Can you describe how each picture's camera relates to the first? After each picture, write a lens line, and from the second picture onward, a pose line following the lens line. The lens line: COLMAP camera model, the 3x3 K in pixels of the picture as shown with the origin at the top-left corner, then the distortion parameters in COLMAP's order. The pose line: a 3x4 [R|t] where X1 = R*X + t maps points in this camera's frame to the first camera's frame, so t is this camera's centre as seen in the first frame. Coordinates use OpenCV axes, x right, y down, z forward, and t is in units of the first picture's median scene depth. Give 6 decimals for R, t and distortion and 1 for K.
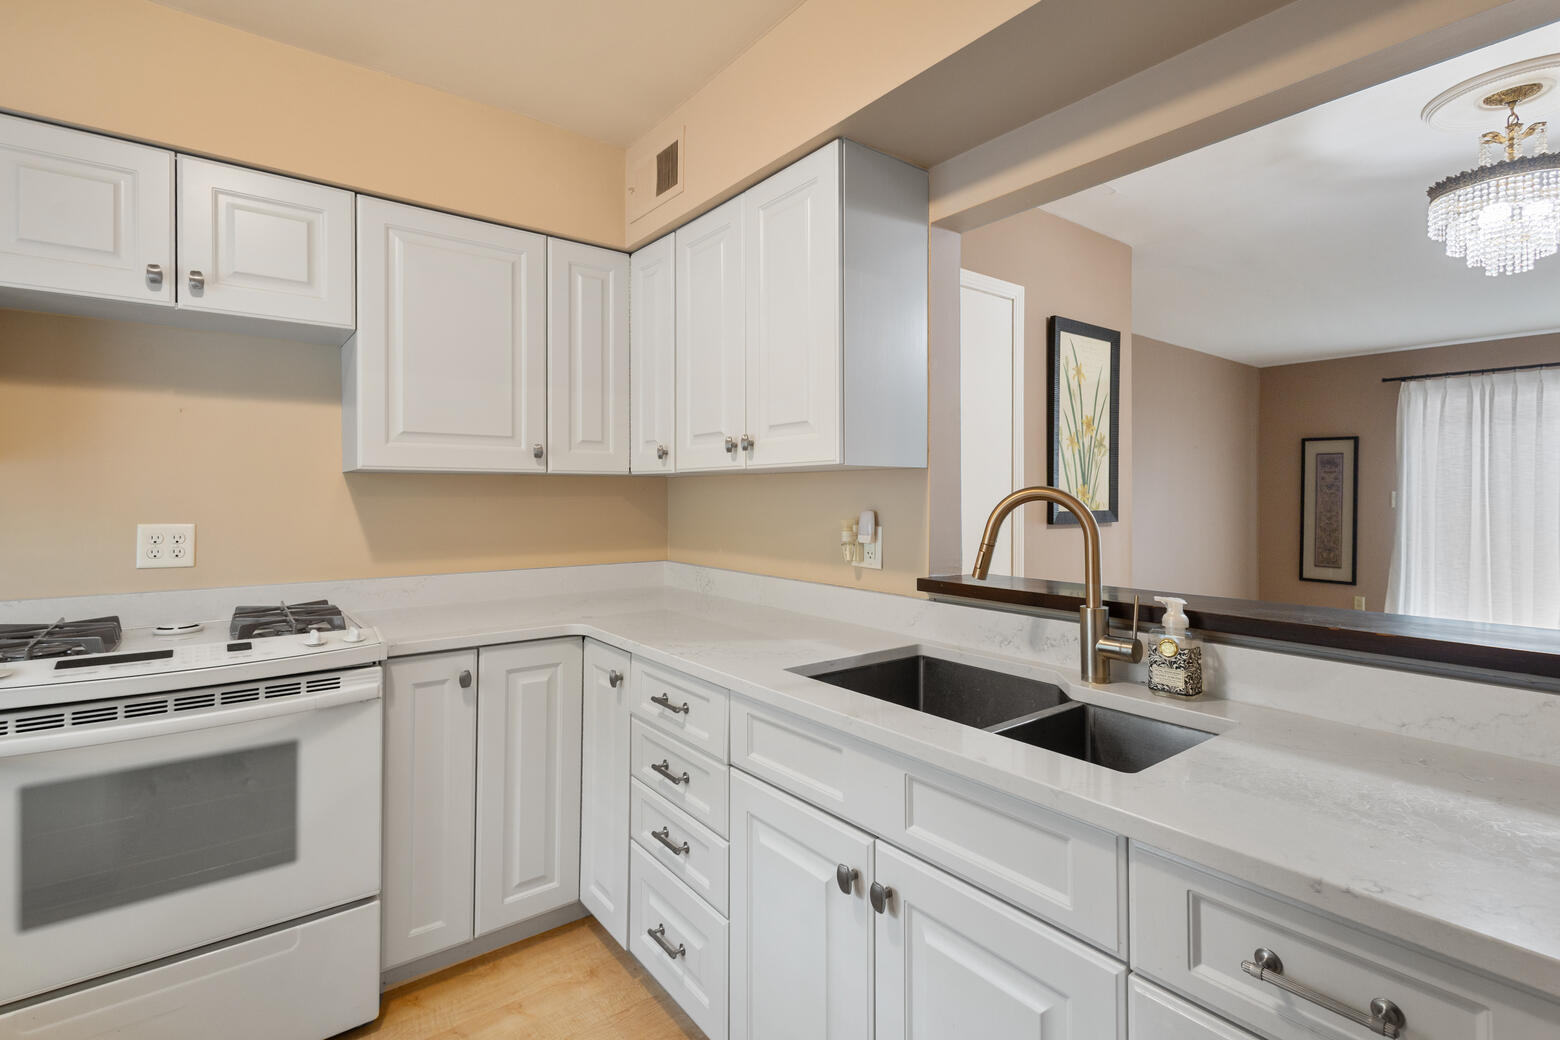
lens RADIAL K [[723.8, 0, 778.1], [0, 723.8, 491.8], [0, 0, 1]] dist [-0.000299, -0.000757]
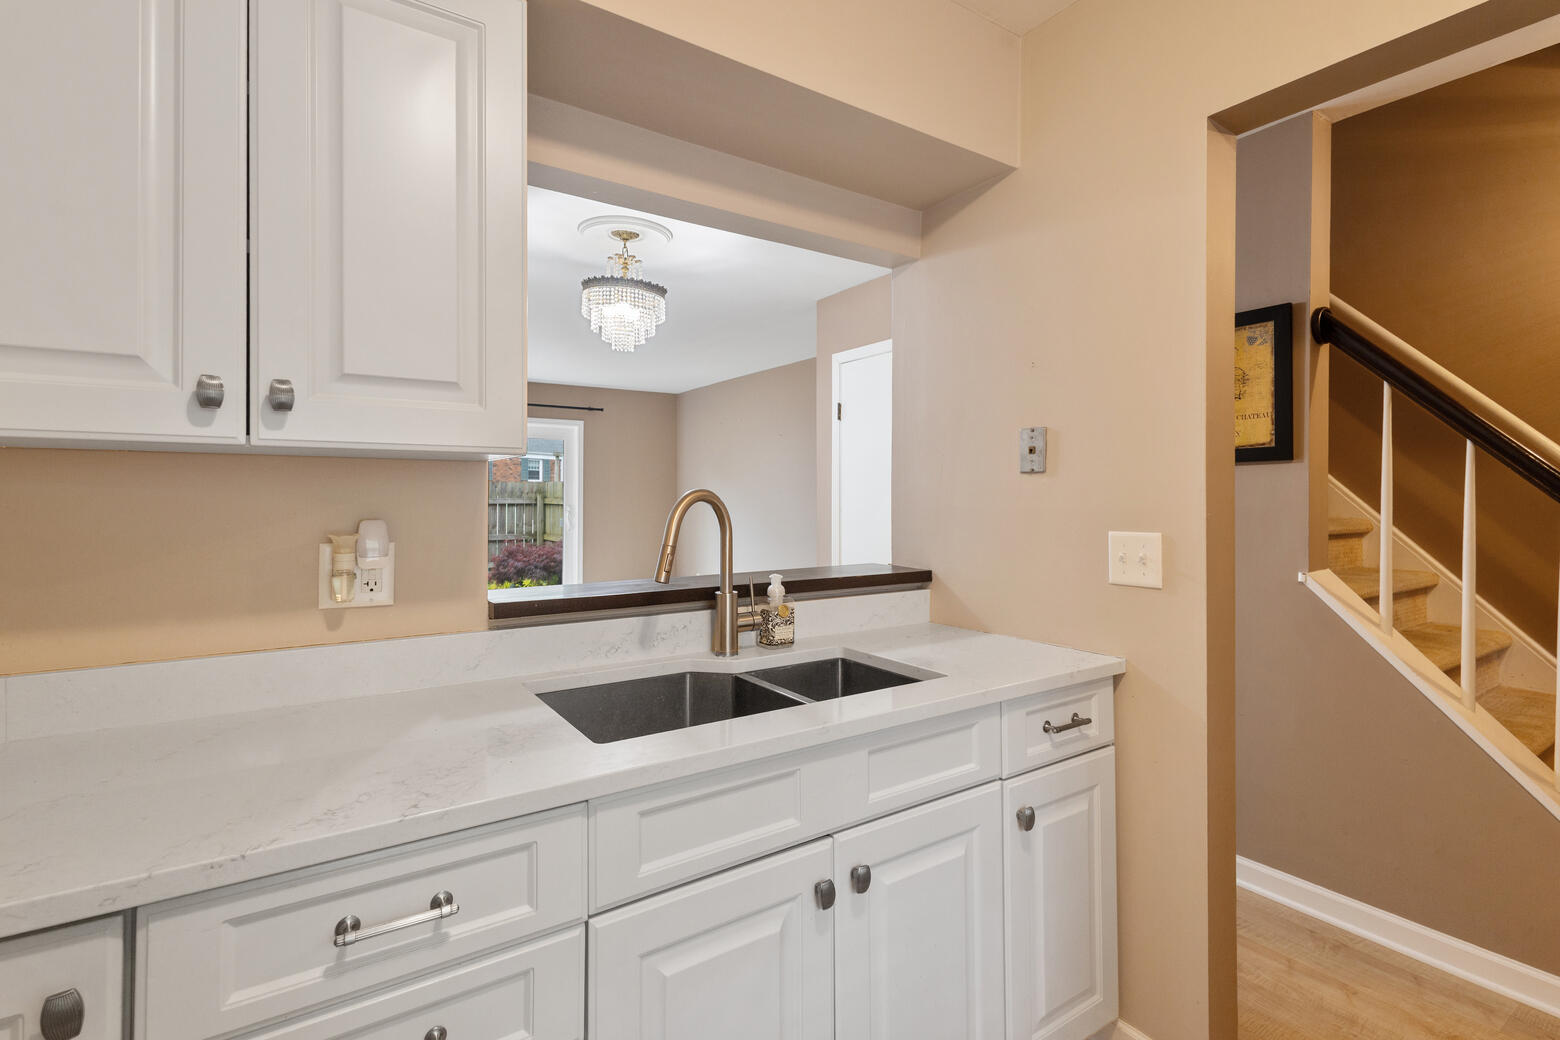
lens RADIAL K [[723.8, 0, 778.1], [0, 723.8, 491.8], [0, 0, 1]] dist [-0.000299, -0.000757]
pose [[0.075603, 0.008056, 0.997105, -0.741741], [-0.005614, 0.999955, -0.007653, 0.003853], [-0.997122, -0.005019, 0.075645, 0.836793]]
